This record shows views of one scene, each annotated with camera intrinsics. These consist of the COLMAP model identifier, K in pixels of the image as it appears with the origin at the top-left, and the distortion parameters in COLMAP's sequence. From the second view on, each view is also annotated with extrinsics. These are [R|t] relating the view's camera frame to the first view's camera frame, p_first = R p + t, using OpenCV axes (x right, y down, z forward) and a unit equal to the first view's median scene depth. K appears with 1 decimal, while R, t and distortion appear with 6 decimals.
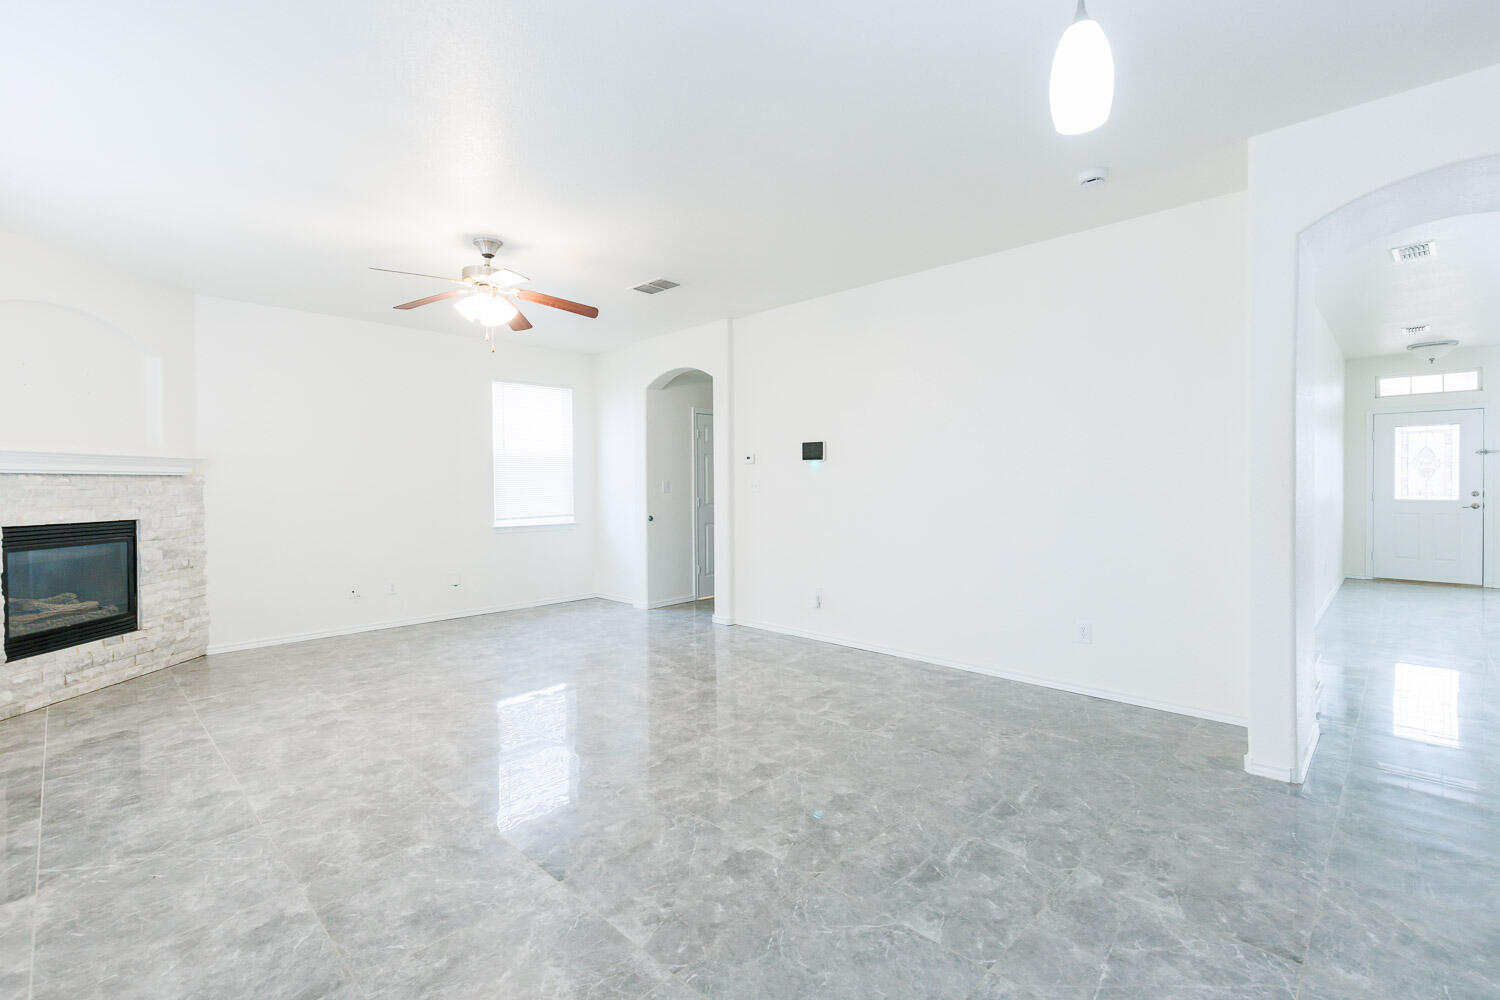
lens RADIAL K [[670.7, 0, 750.9], [0, 670.7, 490.7], [0, 0, 1]] dist [0.004403, -0.000990]
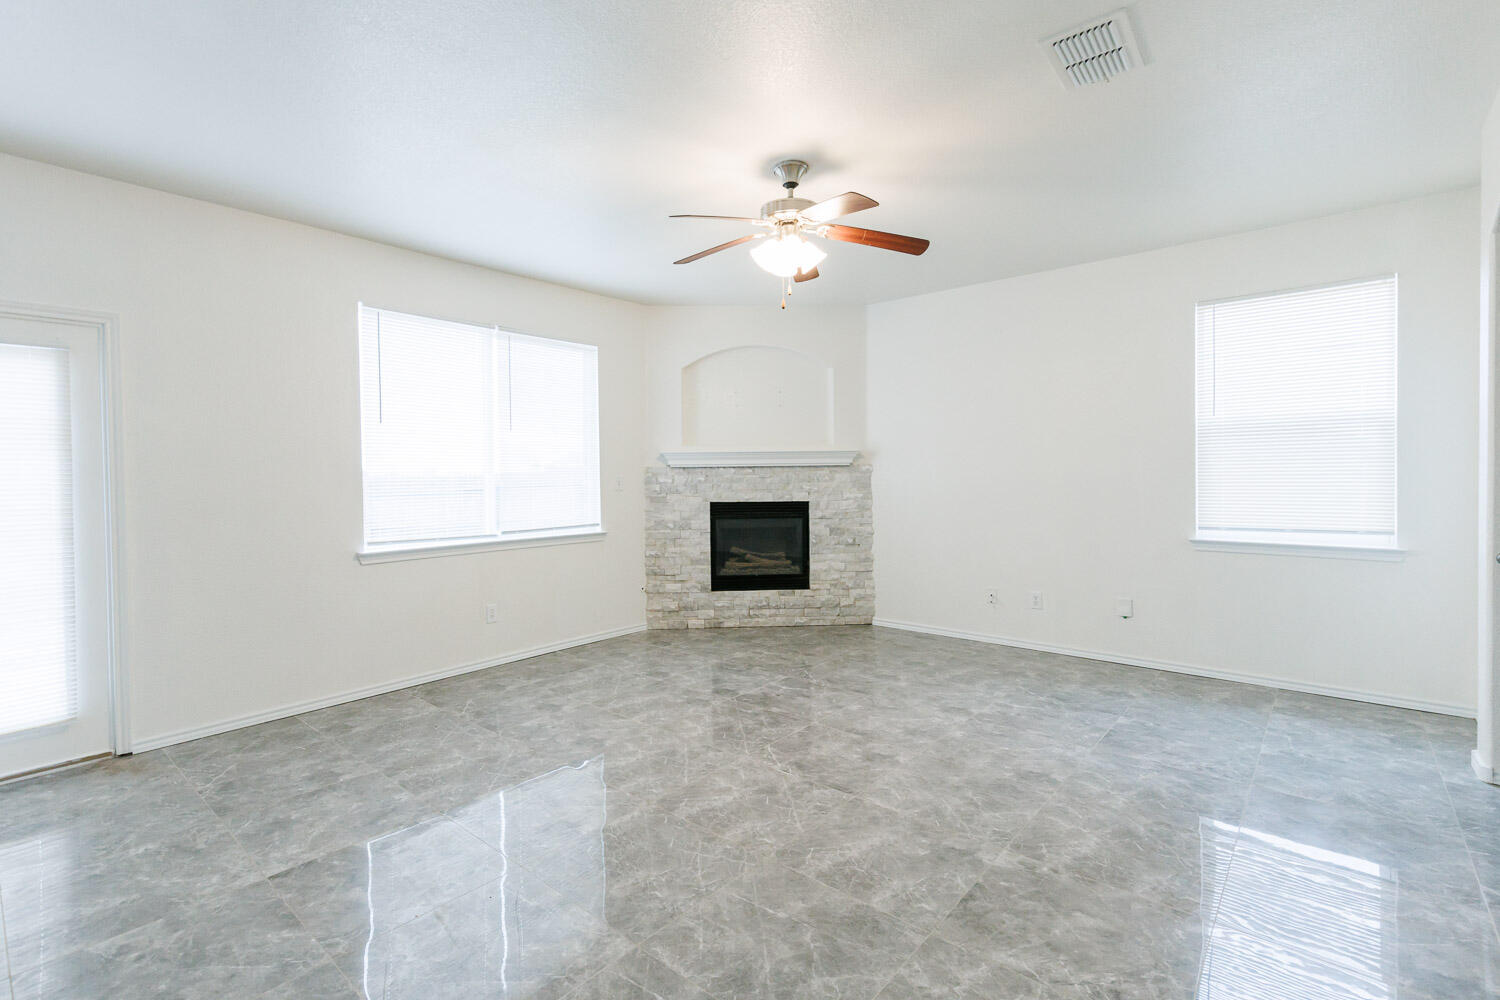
lens RADIAL K [[683.7, 0, 705.2], [0, 683.7, 482.0], [0, 0, 1]] dist [0.003569, -0.000259]
pose [[0.036376, 0.018580, -0.999165, 0.346321], [-0.001560, 0.999827, 0.018535, -0.016001], [0.999337, 0.000885, 0.036398, 0.737456]]
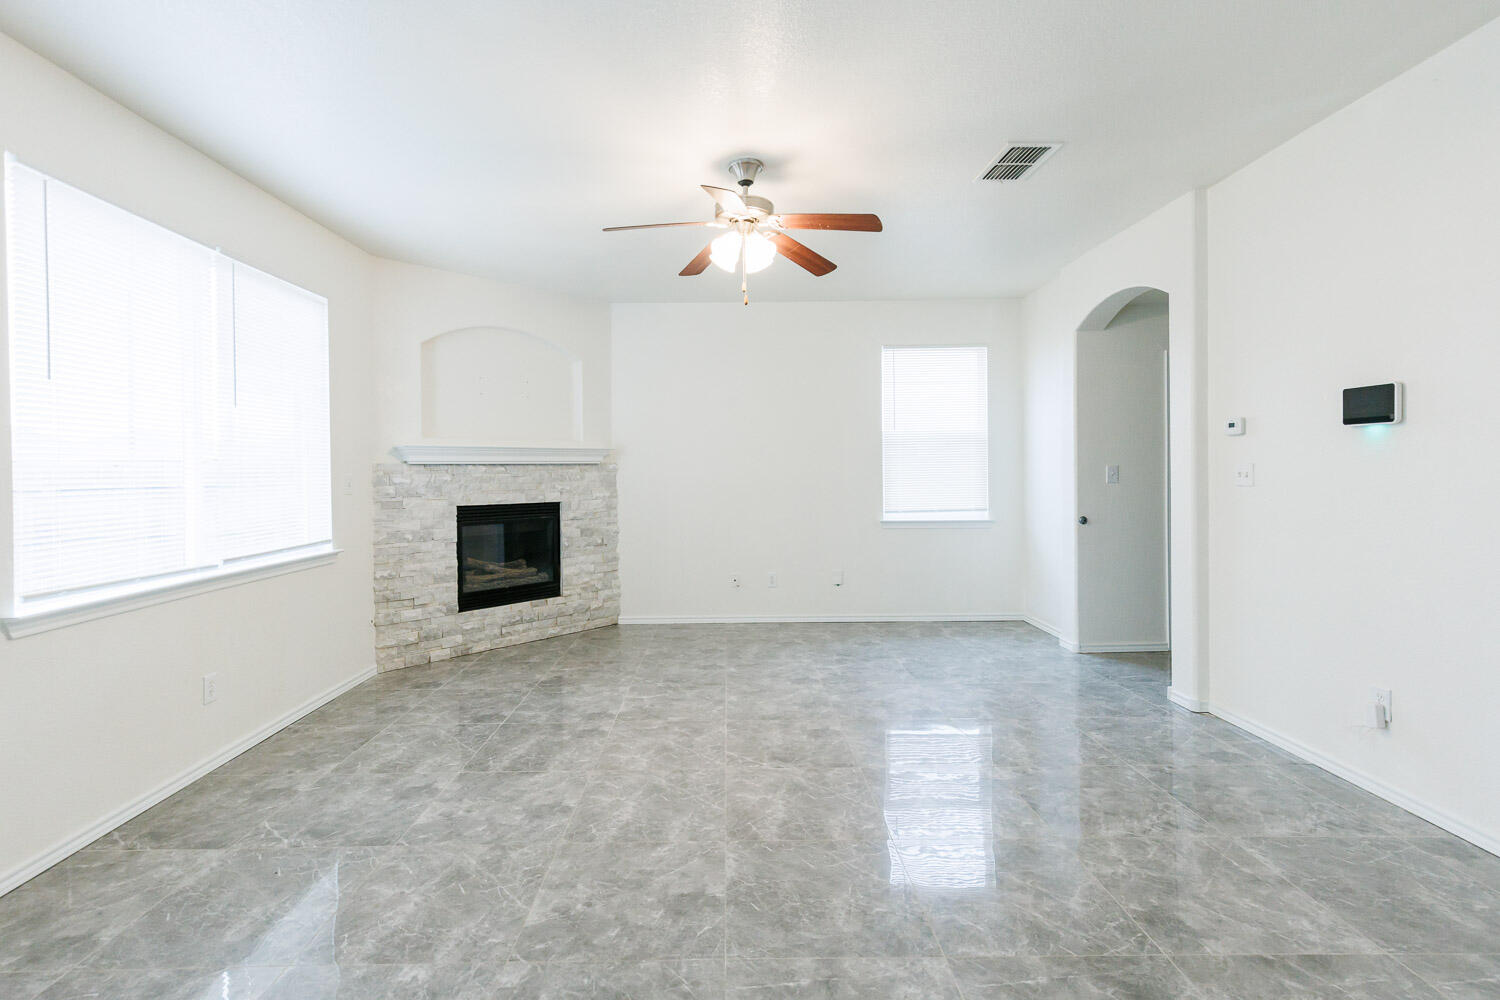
lens RADIAL K [[688.6, 0, 723.6], [0, 688.6, 470.3], [0, 0, 1]] dist [0.006131, -0.000610]
pose [[0.696260, 0.000885, -0.717789, 0.144775], [-0.003111, 0.999994, -0.001785, -0.010492], [0.717783, 0.003476, 0.696259, 0.356585]]
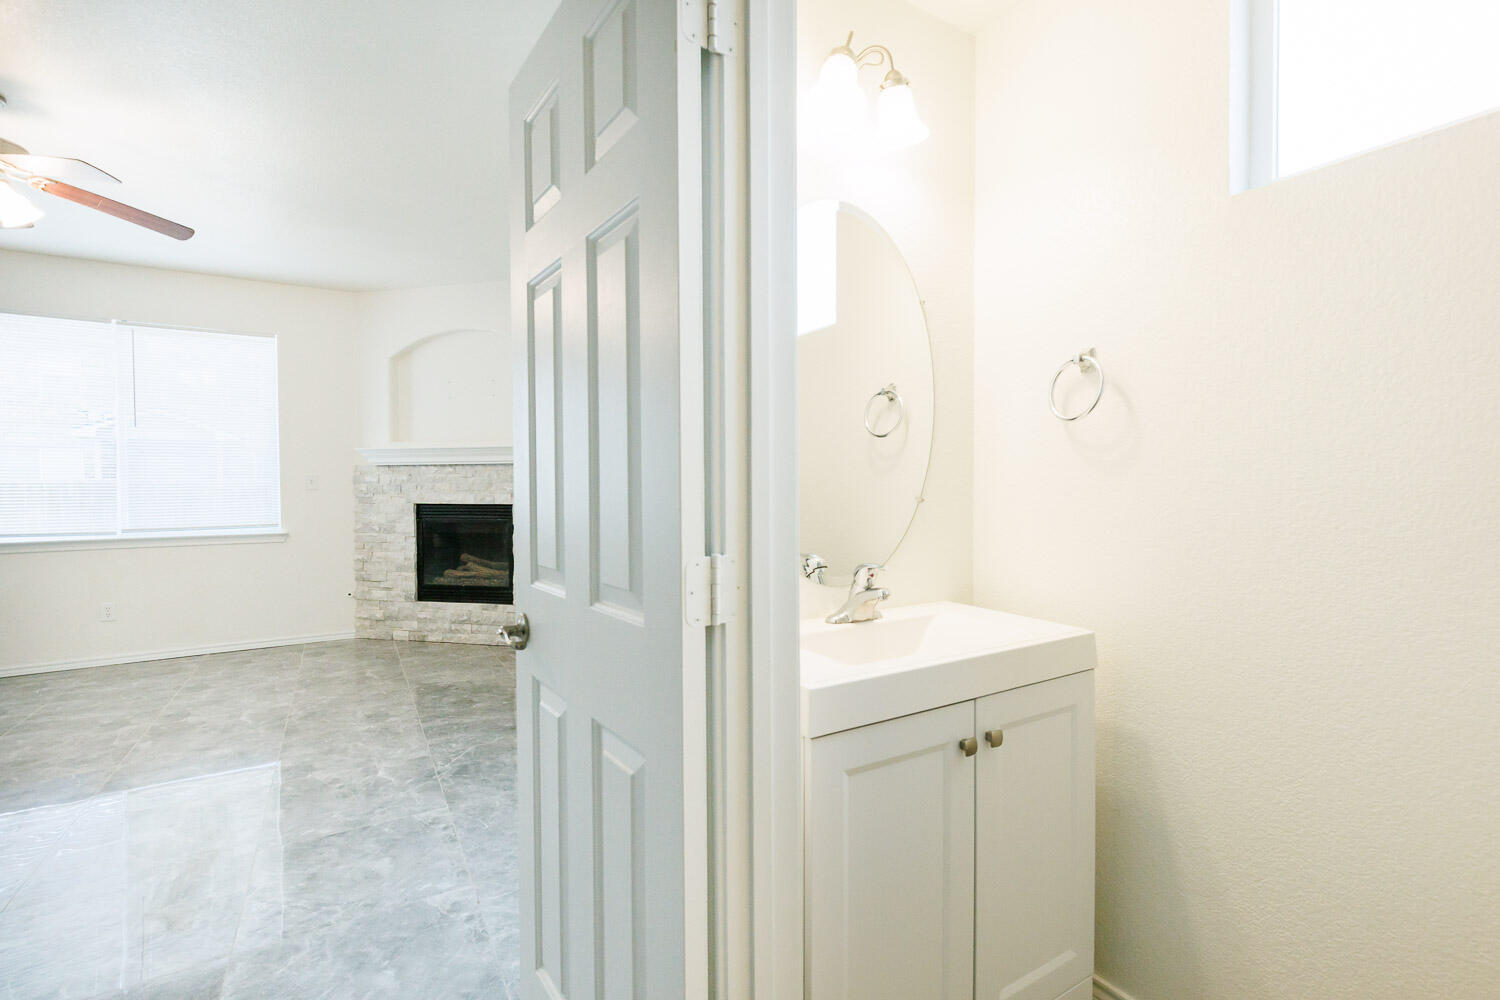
lens RADIAL K [[670.7, 0, 750.9], [0, 670.7, 490.7], [0, 0, 1]] dist [0.004403, -0.000990]
pose [[-0.231021, 0.022445, -0.972690, 0.065078], [-0.005590, 0.999687, 0.024396, -0.008321], [0.972933, 0.011073, -0.230823, 1.584372]]
